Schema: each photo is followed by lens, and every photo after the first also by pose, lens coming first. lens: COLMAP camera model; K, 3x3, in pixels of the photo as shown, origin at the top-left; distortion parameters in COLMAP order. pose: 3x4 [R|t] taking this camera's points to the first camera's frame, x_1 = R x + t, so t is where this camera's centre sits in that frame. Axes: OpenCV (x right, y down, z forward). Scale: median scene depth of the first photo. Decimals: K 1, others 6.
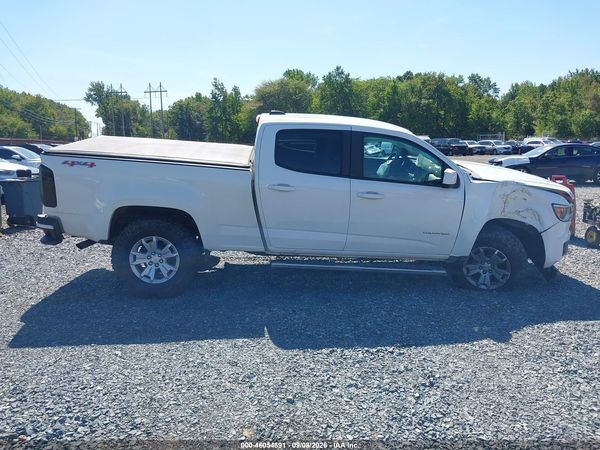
lens RADIAL K [[481.0, 0, 300.0], [0, 481.0, 225.0], [0, 0, 1]] dist [0.015405, -0.034571]
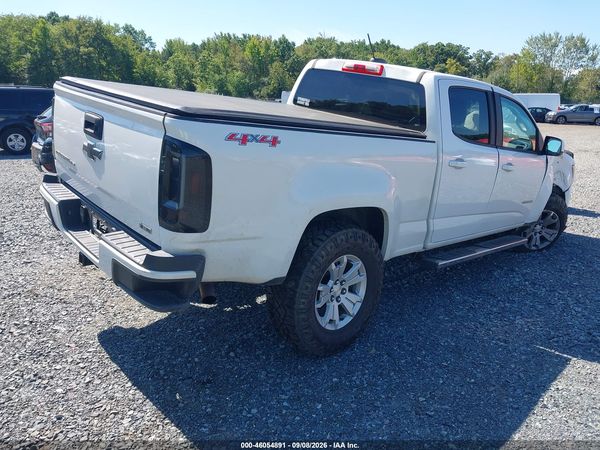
lens RADIAL K [[481.0, 0, 300.0], [0, 481.0, 225.0], [0, 0, 1]] dist [0.015405, -0.034571]
pose [[0.761996, -0.133528, 0.633666, -0.669043], [0.076144, 0.990198, 0.117092, -0.083188], [-0.643090, -0.040974, 0.764694, 0.518157]]
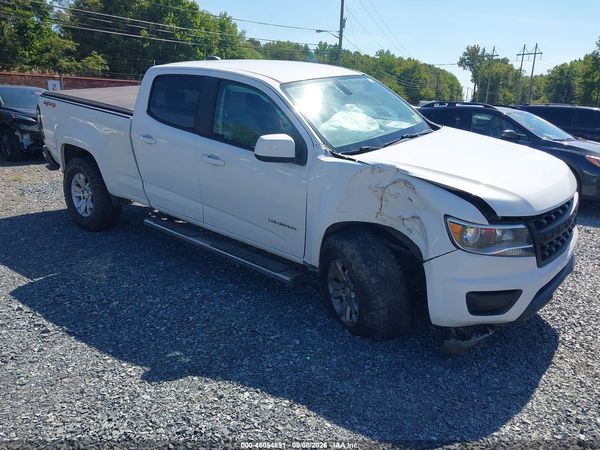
lens RADIAL K [[481.0, 0, 301.4], [0, 481.0, 226.8], [0, 0, 1]] dist [0.006564, -0.010427]
pose [[0.734677, 0.205062, -0.646684, 0.738625], [-0.159190, 0.978718, 0.129498, -0.073778], [0.659476, 0.007806, 0.751685, 0.460831]]
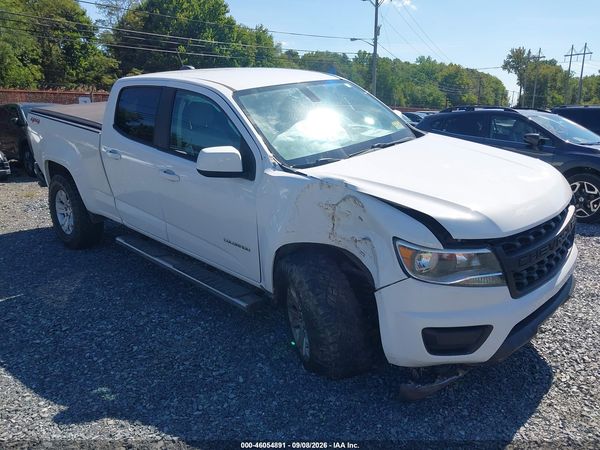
lens RADIAL K [[481.0, 0, 300.0], [0, 481.0, 225.0], [0, 0, 1]] dist [0.015405, -0.034571]
pose [[0.673723, 0.184860, -0.715489, 0.771810], [-0.141042, 0.982574, 0.121058, -0.097037], [0.725400, 0.019354, 0.688055, 0.588917]]
